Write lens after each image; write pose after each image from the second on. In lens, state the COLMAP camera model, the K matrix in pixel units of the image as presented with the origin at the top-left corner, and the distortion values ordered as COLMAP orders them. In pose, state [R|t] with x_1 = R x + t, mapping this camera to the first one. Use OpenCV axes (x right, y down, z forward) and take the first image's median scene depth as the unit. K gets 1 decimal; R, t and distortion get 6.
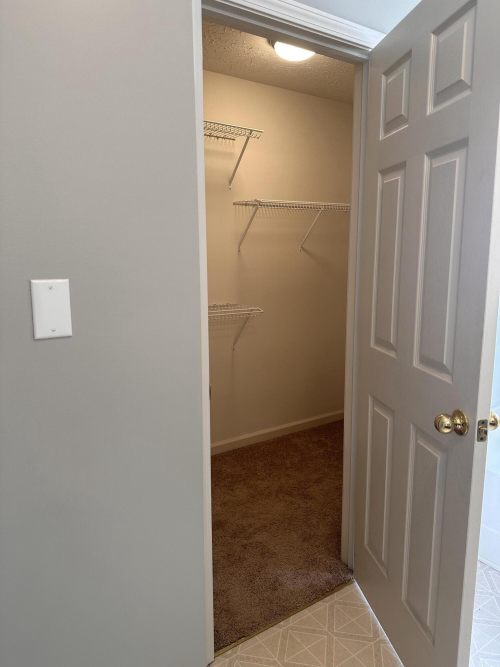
lens RADIAL K [[469.0, 0, 250.0], [0, 469.0, 333.5], [0, 0, 1]] dist [0.001797, 0.000672]
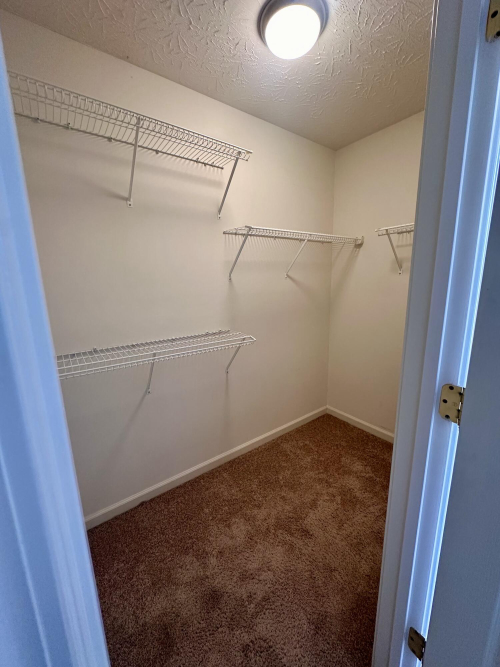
lens RADIAL K [[266.6, 0, 250.0], [0, 266.6, 333.5], [0, 0, 1]] dist [0.000488, 0.000236]
pose [[0.998788, -0.024827, 0.042489, -0.007513], [0.023170, 0.998968, 0.039063, -0.081248], [-0.043415, -0.038031, 0.998333, 0.417858]]
